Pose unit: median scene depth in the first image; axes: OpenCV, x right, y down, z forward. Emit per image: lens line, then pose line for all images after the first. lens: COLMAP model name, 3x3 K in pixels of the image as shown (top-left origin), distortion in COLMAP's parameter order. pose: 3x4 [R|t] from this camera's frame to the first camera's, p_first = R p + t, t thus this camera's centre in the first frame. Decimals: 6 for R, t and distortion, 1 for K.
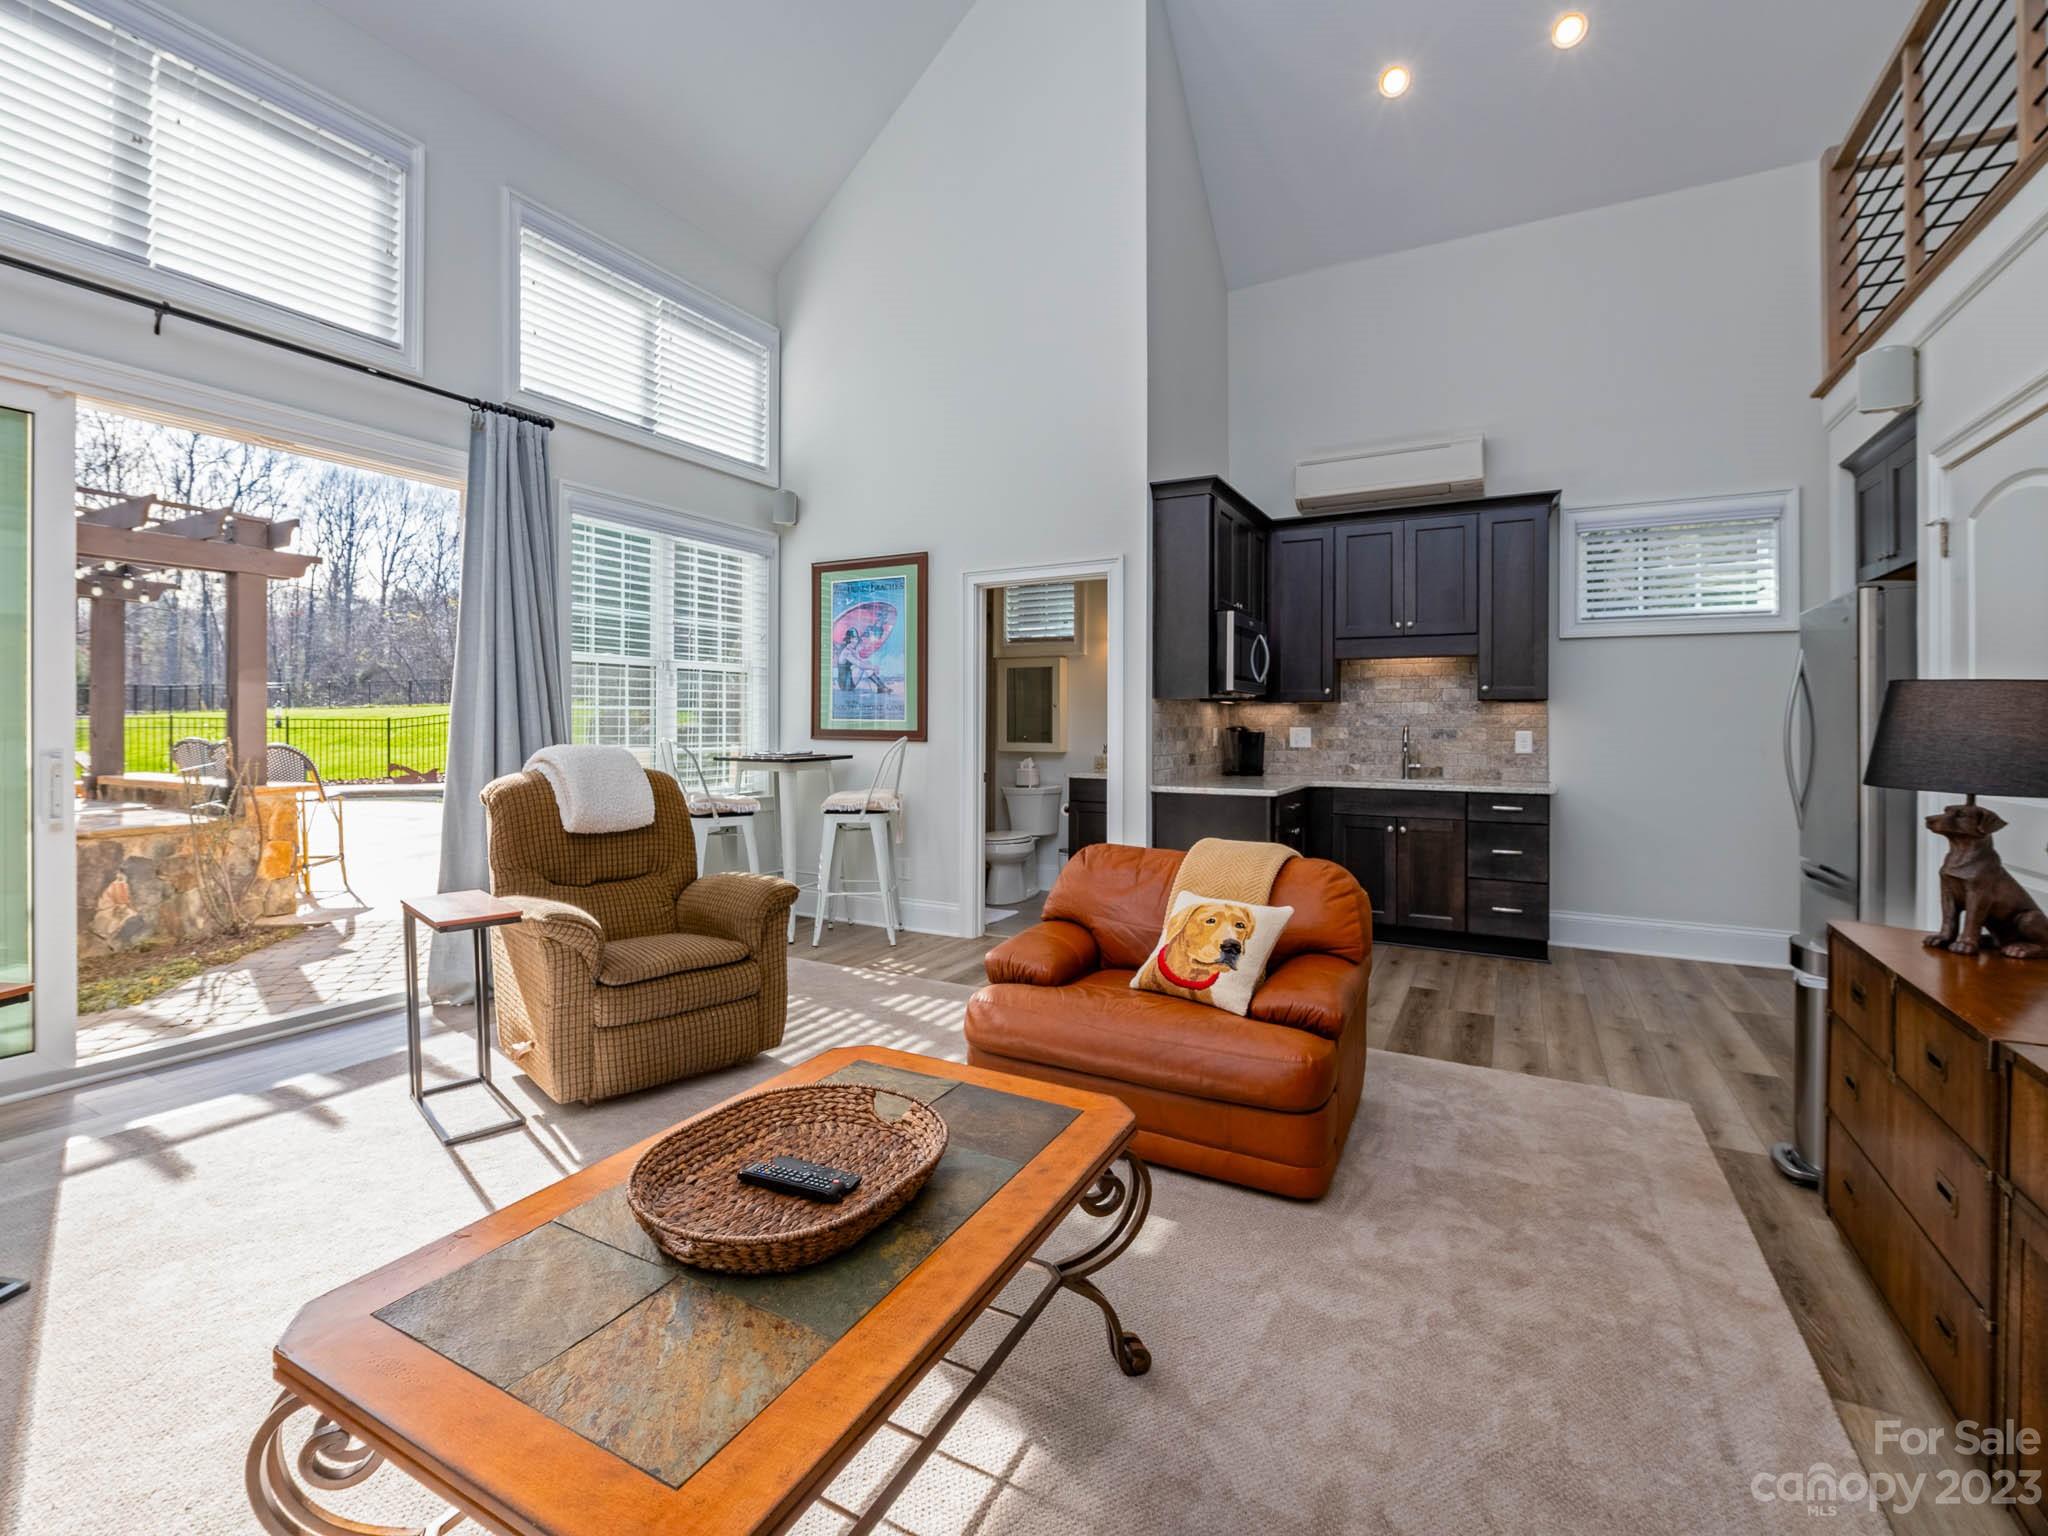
lens RADIAL K [[963.7, 0, 954.8], [0, 963.7, 718.1], [0, 0, 1]] dist [-0.004898, -0.000093]
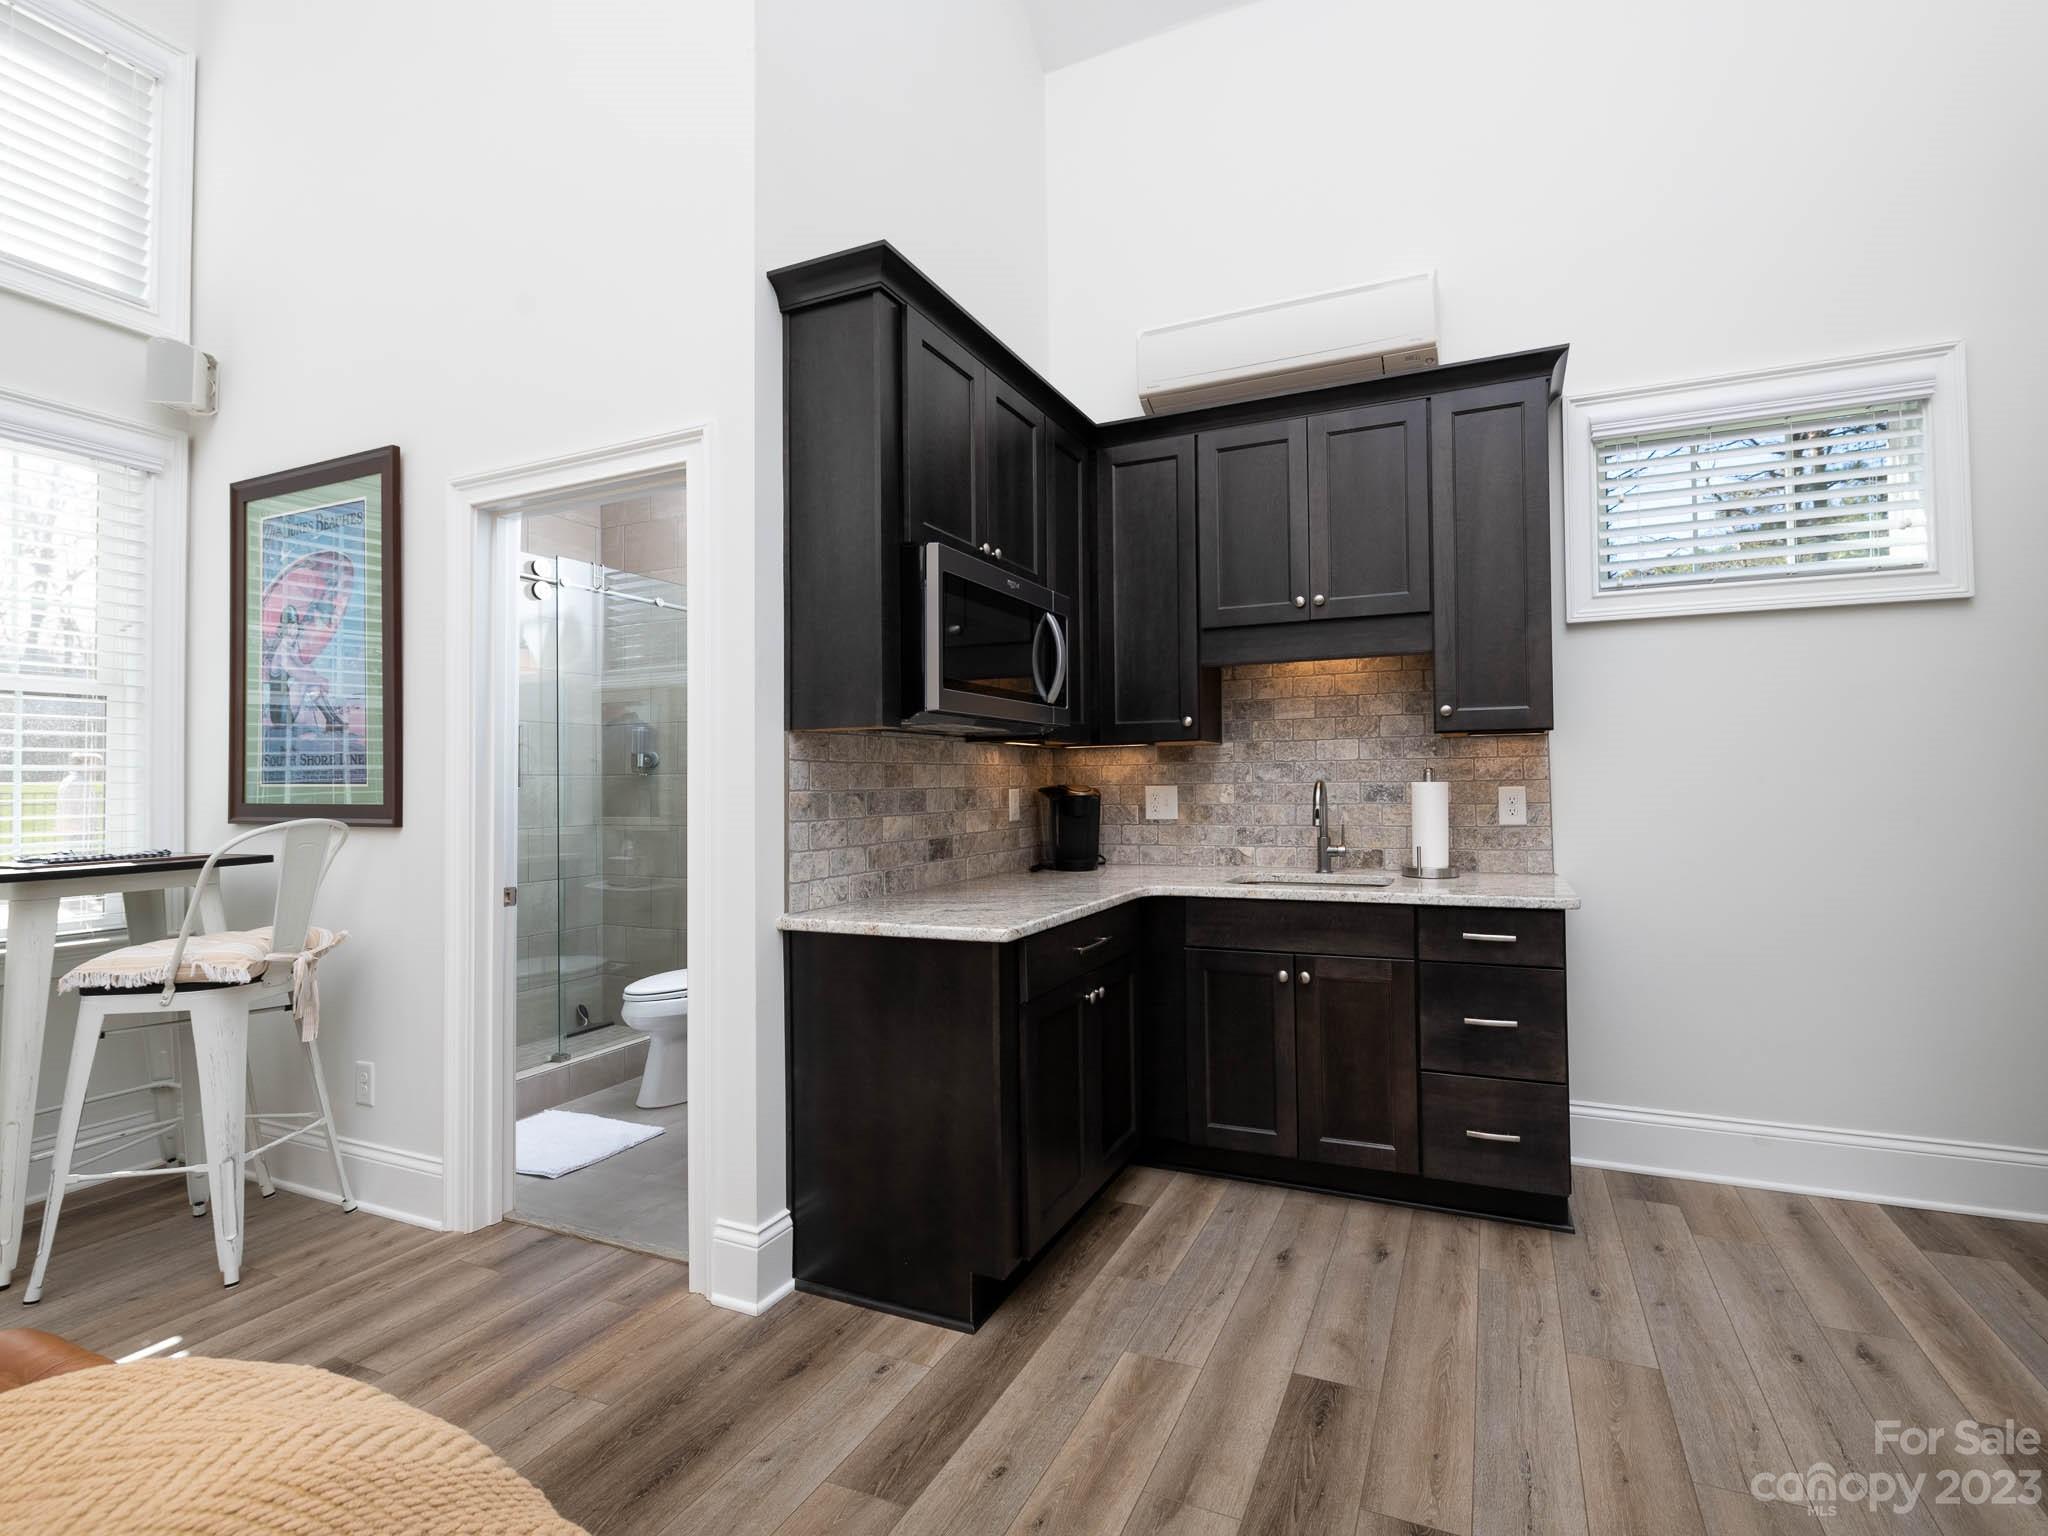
lens RADIAL K [[919.4, 0, 1134.7], [0, 919.4, 761.6], [0, 0, 1]] dist [-0.003493, -0.000358]
pose [[0.987418, -0.011962, 0.157679, 0.279715], [0.015250, 0.999690, -0.019658, 0.006190], [-0.157395, 0.021816, 0.987295, 0.488018]]
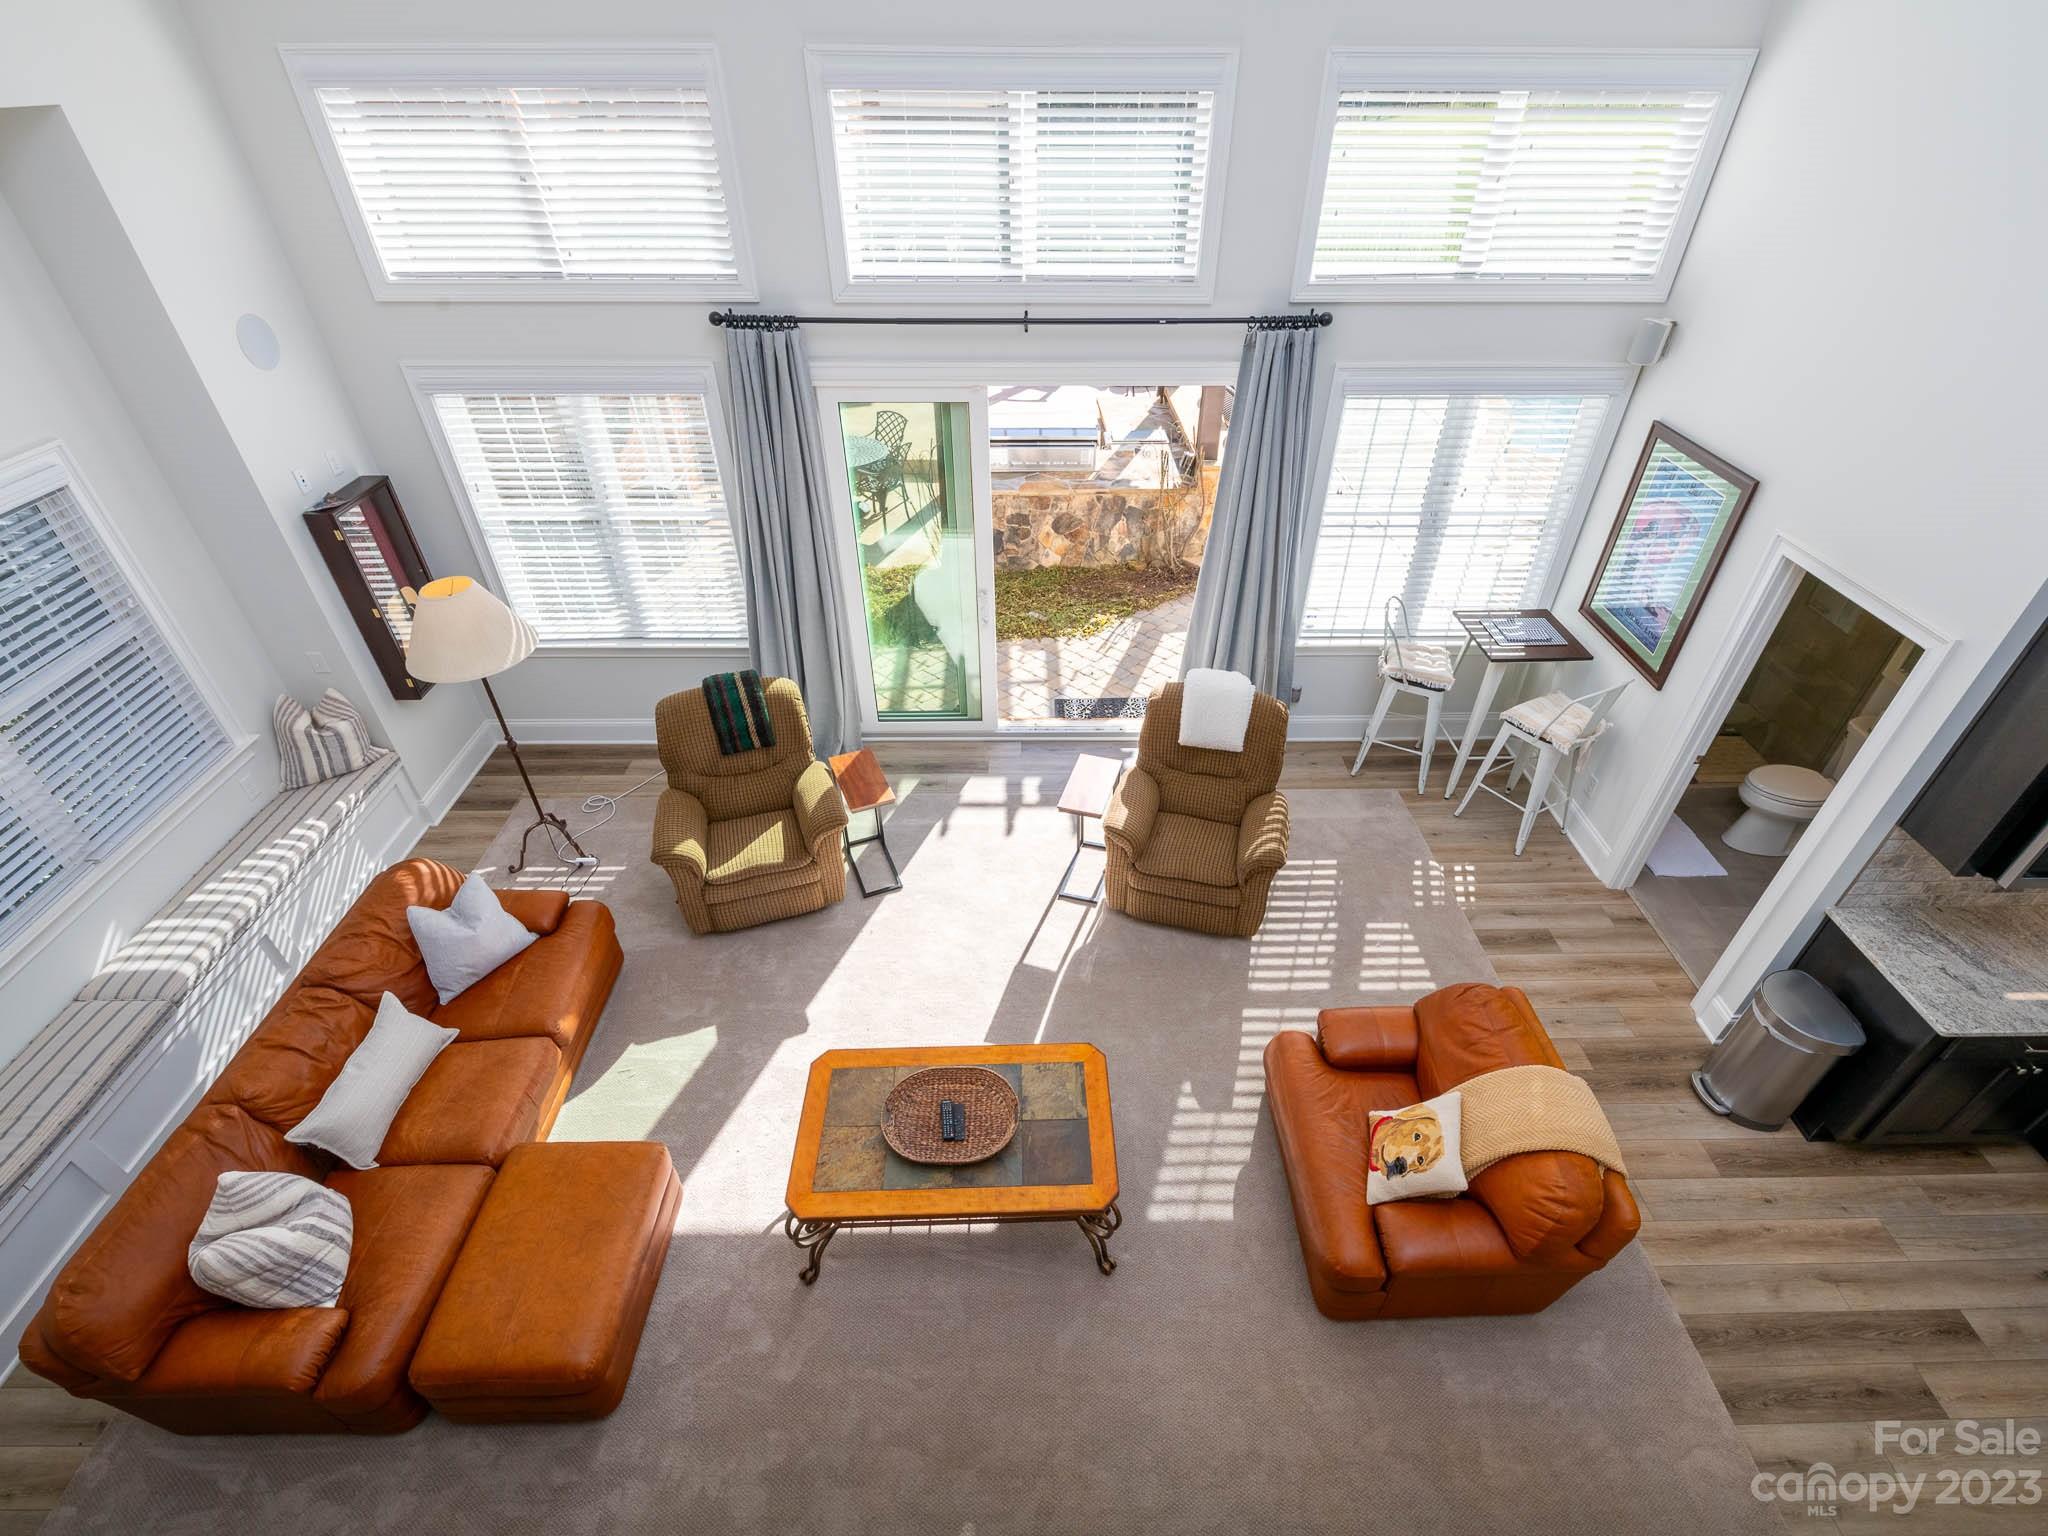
lens RADIAL K [[937.0, 0, 1024.0], [0, 937.0, 768.0], [0, 0, 1]] dist [0.001417, -0.000089]
pose [[0.517459, 0.518146, -0.681000, 0.303076], [0.010037, 0.792102, 0.610306, -0.467175], [0.855649, -0.322643, 0.404680, 0.130310]]
